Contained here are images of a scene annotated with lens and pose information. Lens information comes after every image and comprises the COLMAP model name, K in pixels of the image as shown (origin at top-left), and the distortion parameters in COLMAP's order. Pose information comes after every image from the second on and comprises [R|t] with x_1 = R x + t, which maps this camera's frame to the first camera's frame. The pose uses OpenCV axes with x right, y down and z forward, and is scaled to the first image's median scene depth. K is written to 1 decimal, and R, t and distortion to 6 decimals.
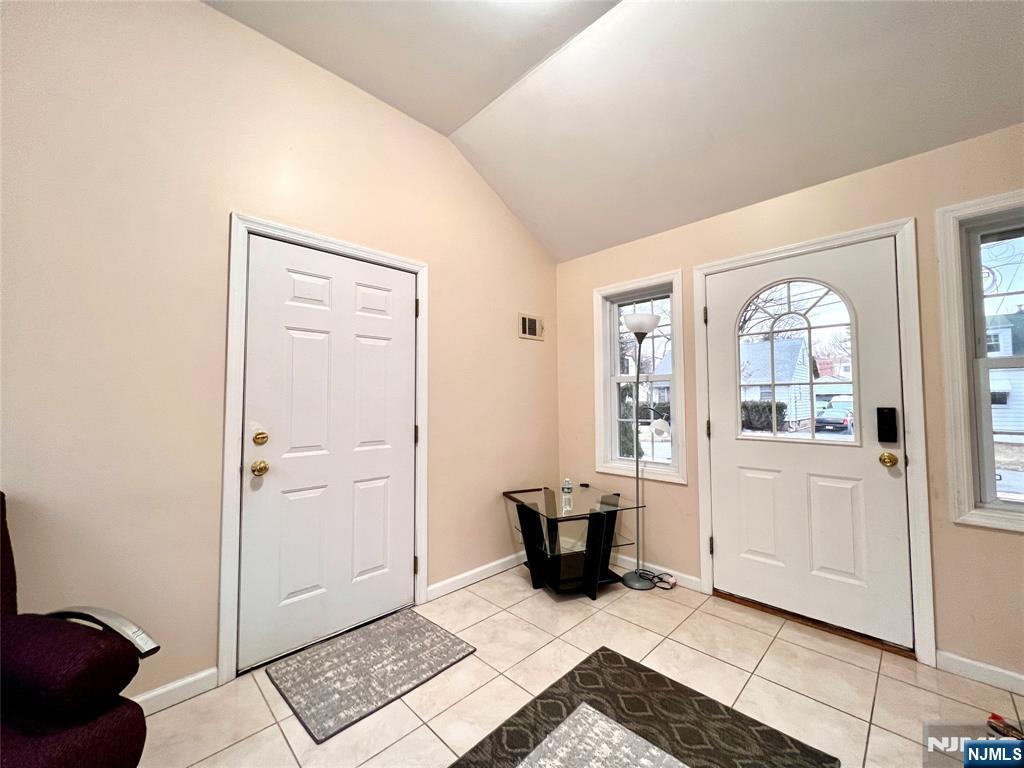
lens RADIAL K [[408.0, 0, 512.0], [0, 408.0, 381.1], [0, 0, 1]] dist [0.000229, -0.000159]
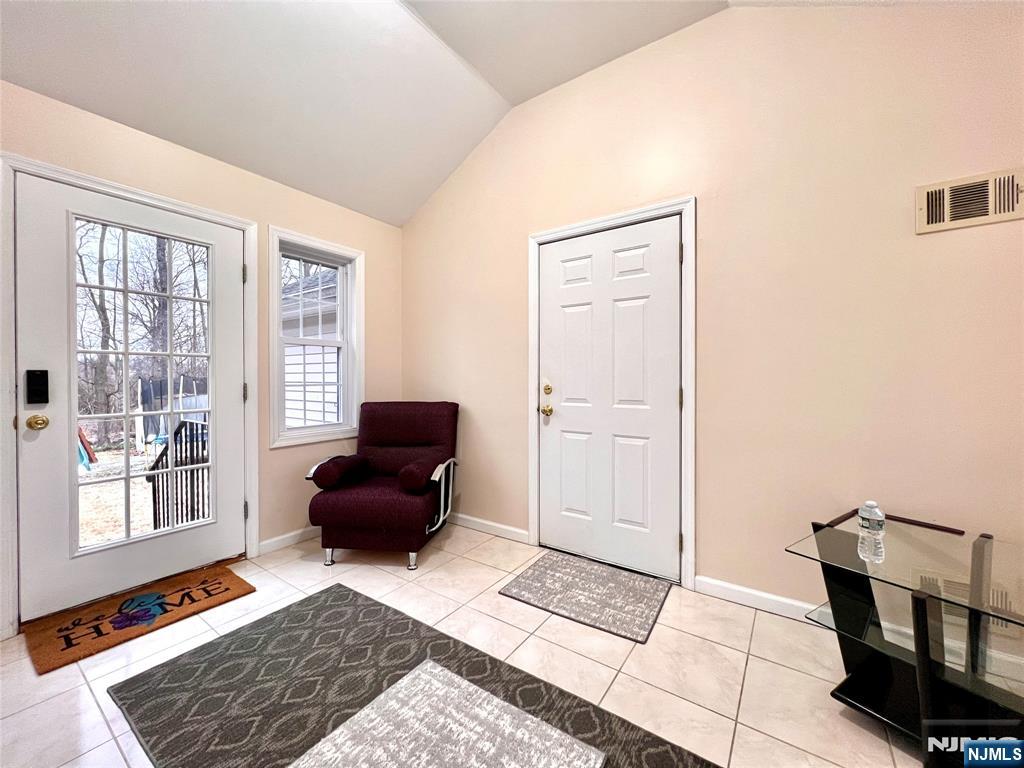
lens RADIAL K [[408.0, 0, 511.8], [0, 408.0, 380.5], [0, 0, 1]] dist [0.000229, -0.000159]
pose [[0.174241, 0.009852, -0.984654, 0.746302], [0.048850, 0.998632, 0.018636, 0.077506], [0.983491, -0.051347, 0.173522, 0.637624]]
